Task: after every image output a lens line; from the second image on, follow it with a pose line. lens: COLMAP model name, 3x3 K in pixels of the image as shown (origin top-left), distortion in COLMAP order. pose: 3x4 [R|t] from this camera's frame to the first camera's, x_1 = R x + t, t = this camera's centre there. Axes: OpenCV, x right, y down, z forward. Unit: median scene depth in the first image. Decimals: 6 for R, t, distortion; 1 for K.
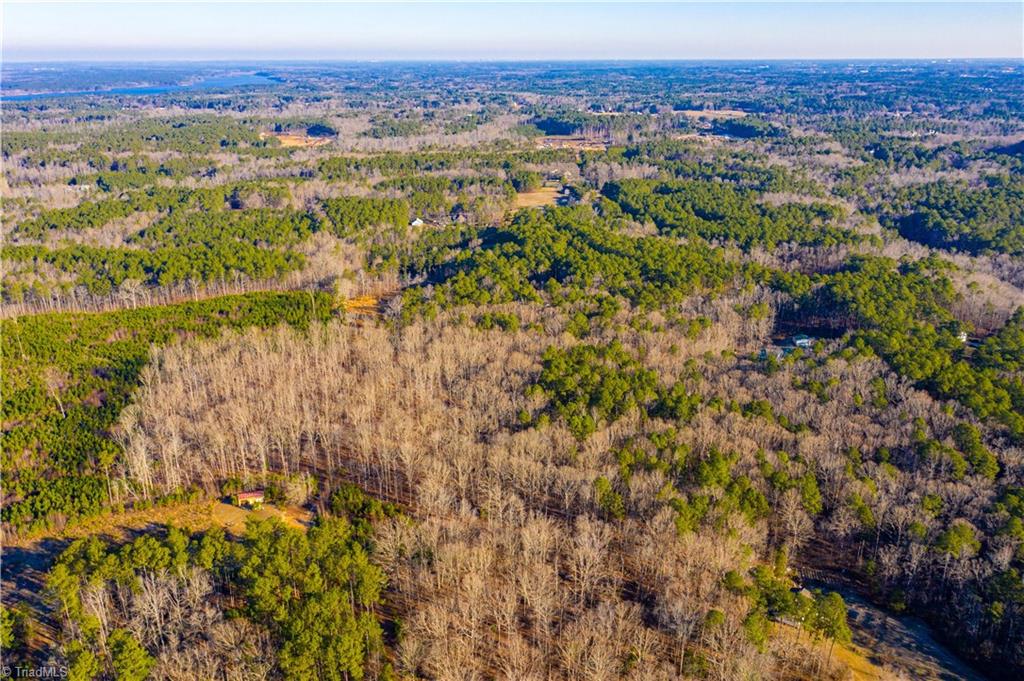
lens RADIAL K [[821.5, 0, 512.0], [0, 821.5, 340.5], [0, 0, 1]] dist [-0.020814, 0.006846]
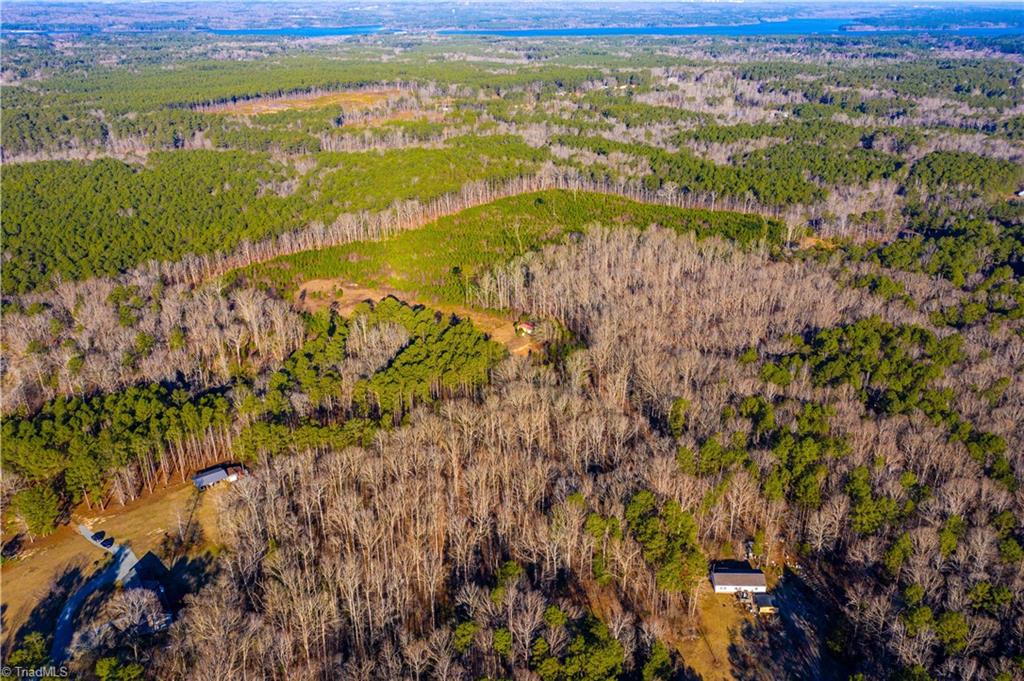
lens RADIAL K [[812.7, 0, 513.6], [0, 812.7, 335.9], [0, 0, 1]] dist [-0.021290, 0.011380]
pose [[0.574750, 0.317502, -0.754225, 0.277747], [-0.267182, 0.943963, 0.193771, -0.021356], [0.773483, 0.090146, 0.627374, 0.053138]]
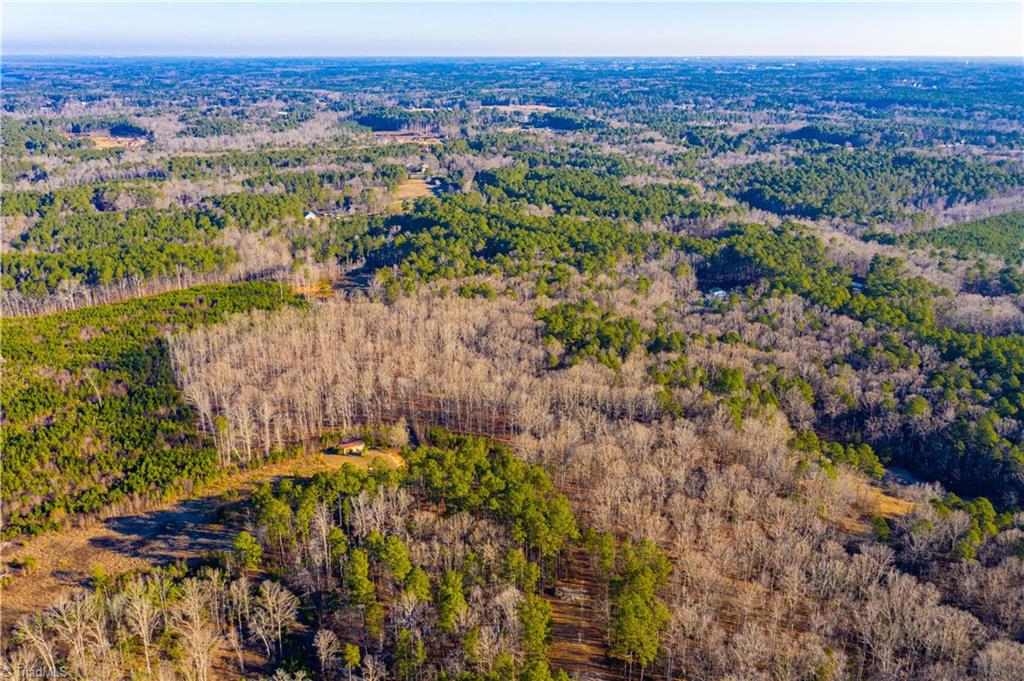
lens RADIAL K [[837.5, 0, 512.0], [0, 837.5, 340.5], [0, 0, 1]] dist [-0.016250, 0.010416]
pose [[0.964170, -0.080019, 0.252929, -0.154125], [0.080687, 0.996709, 0.007748, 0.022666], [-0.252717, 0.012938, 0.967454, -0.062718]]
